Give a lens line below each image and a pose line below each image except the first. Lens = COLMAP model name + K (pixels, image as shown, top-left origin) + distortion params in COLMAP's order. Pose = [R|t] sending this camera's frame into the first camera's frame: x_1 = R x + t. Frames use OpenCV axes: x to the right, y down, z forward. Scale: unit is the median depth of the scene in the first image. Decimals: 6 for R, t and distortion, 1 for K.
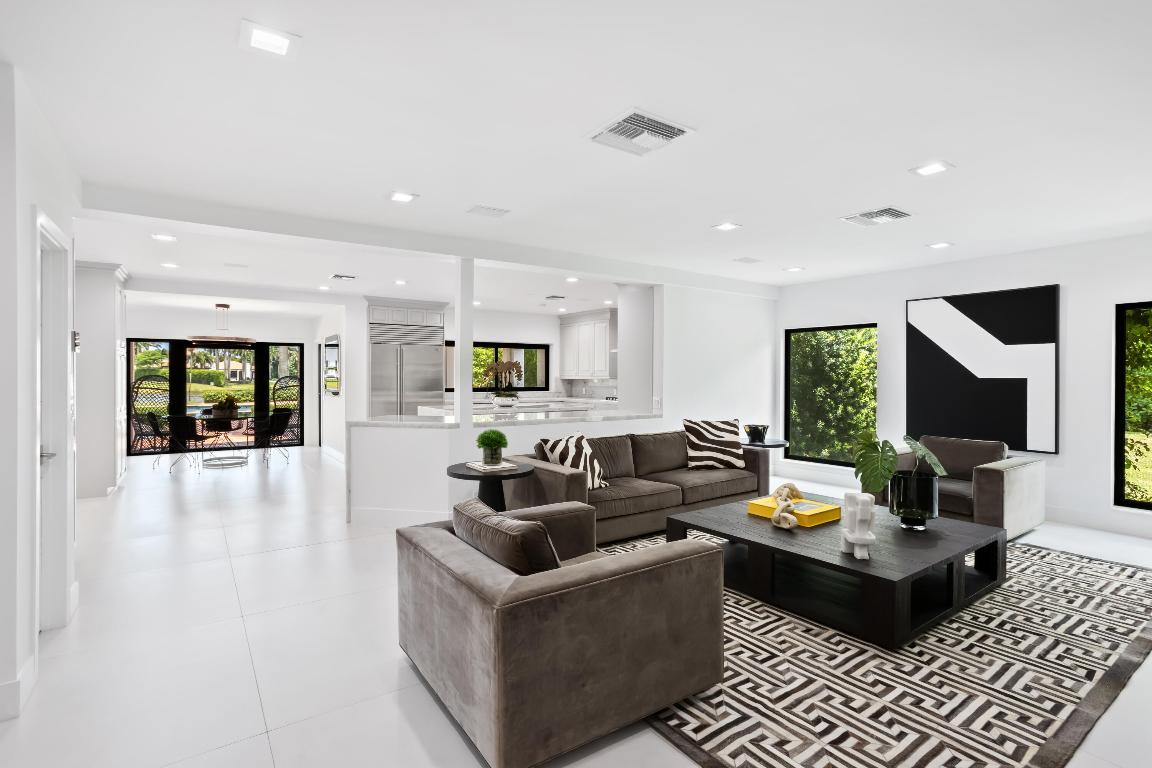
lens RADIAL K [[554.2, 0, 559.2], [0, 554.2, 380.0], [0, 0, 1]] dist [-0.057854, 0.022085]
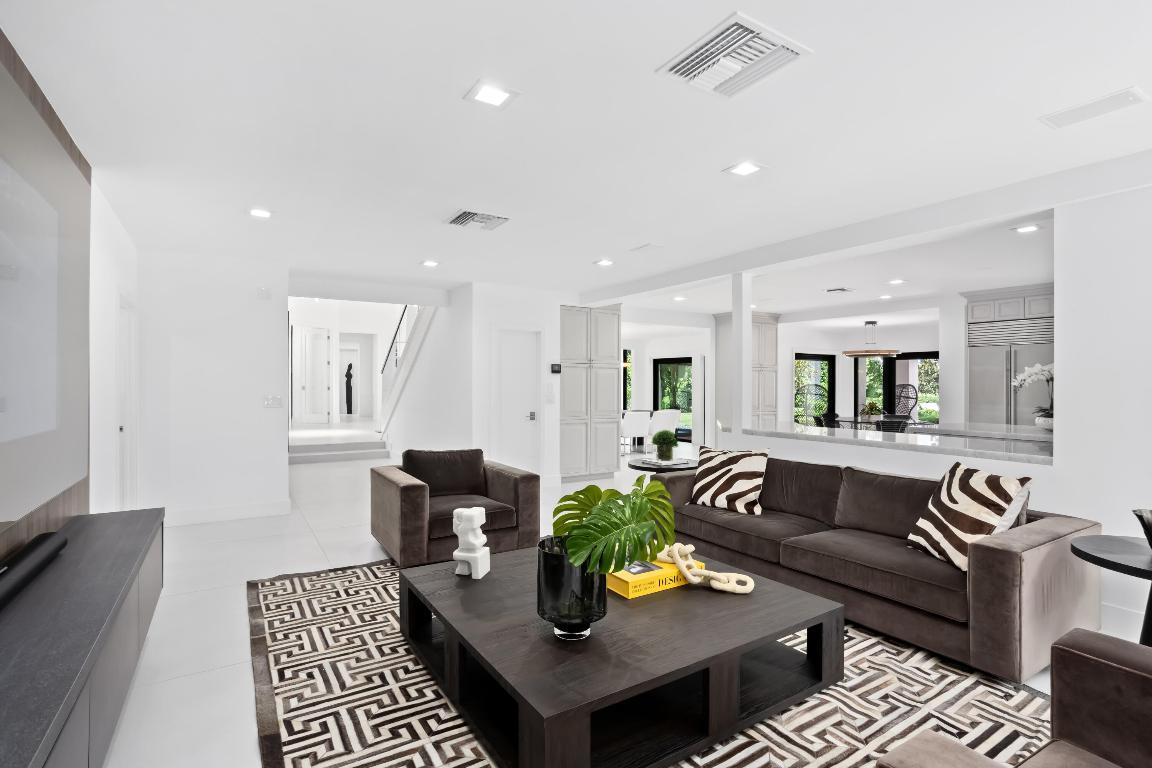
lens RADIAL K [[554.2, 0, 559.2], [0, 554.2, 380.0], [0, 0, 1]] dist [-0.057854, 0.022085]
pose [[-0.045601, -0.011067, -0.998898, 1.618016], [-0.009771, 0.999896, -0.010632, -0.004905], [0.998912, 0.009276, -0.045705, 1.284522]]
